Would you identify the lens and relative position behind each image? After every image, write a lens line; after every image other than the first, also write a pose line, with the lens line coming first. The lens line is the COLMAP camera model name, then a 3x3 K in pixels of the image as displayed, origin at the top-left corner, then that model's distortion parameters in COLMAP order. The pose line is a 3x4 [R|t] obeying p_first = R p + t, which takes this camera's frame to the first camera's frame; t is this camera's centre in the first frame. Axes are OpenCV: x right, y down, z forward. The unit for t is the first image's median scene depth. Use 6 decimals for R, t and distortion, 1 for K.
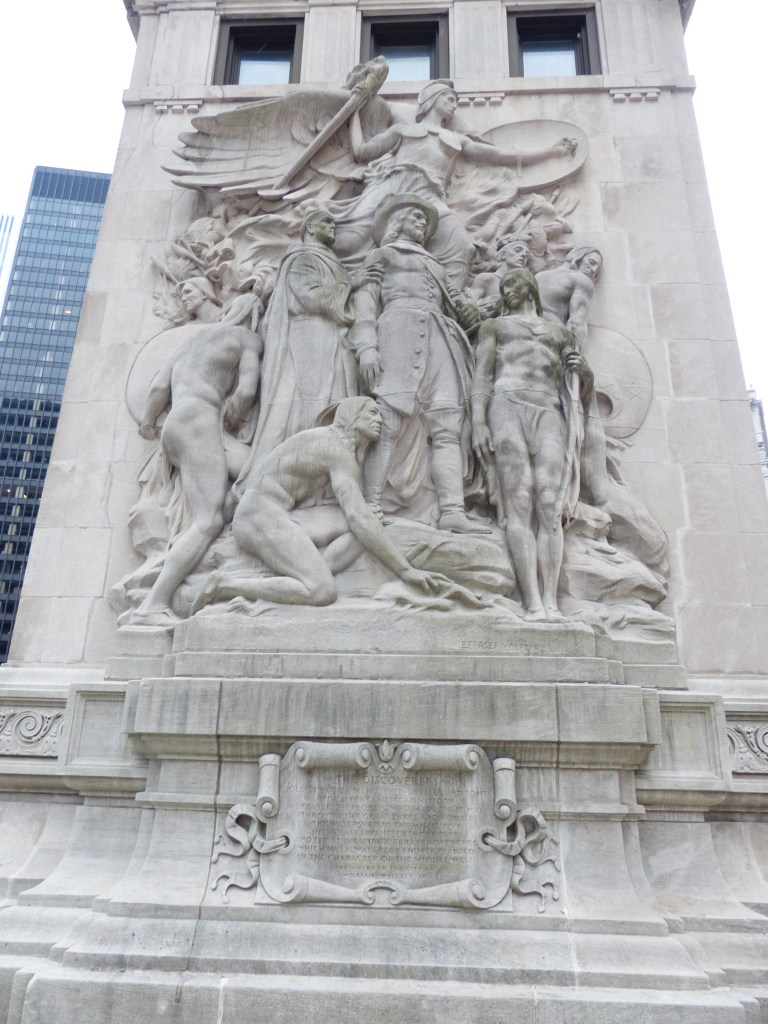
lens RADIAL K [[773.6, 0, 381.1], [0, 773.6, 515.0], [0, 0, 1]] dist [-0.022899, 0.015714]
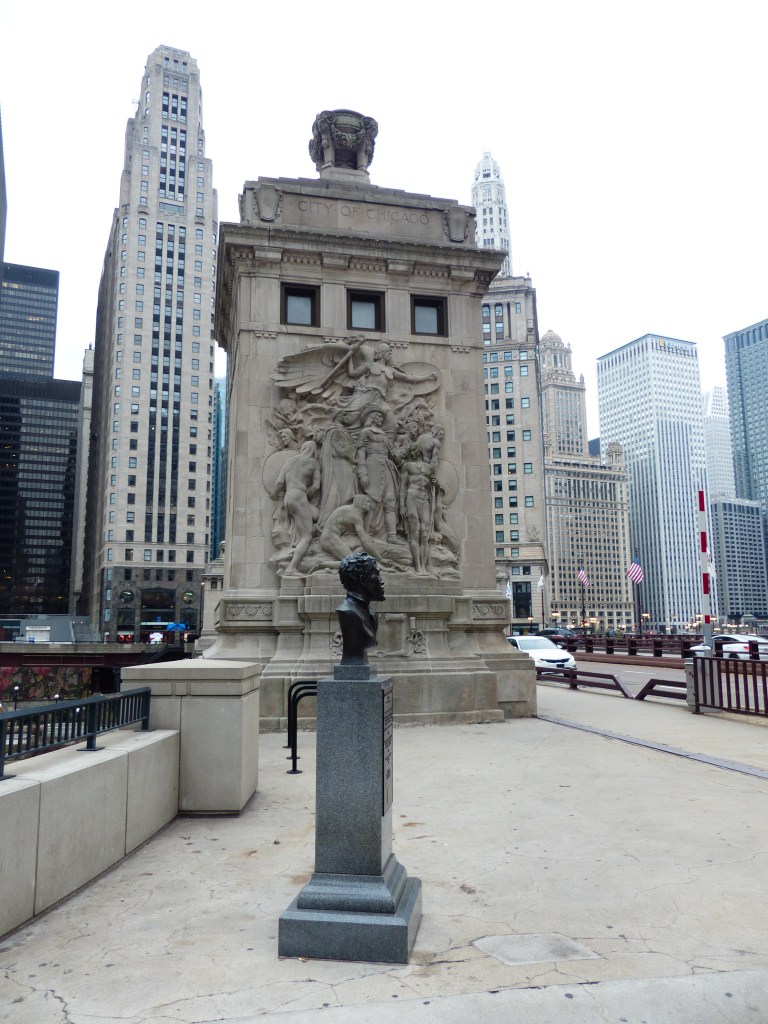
lens RADIAL K [[773.6, 0, 385.8], [0, 773.6, 512.1], [0, 0, 1]] dist [-0.022899, 0.015714]
pose [[0.959869, 0.008840, 0.280310, -0.733828], [-0.061943, 0.981501, 0.181159, -0.605550], [-0.273523, -0.191252, 0.942660, -1.695690]]
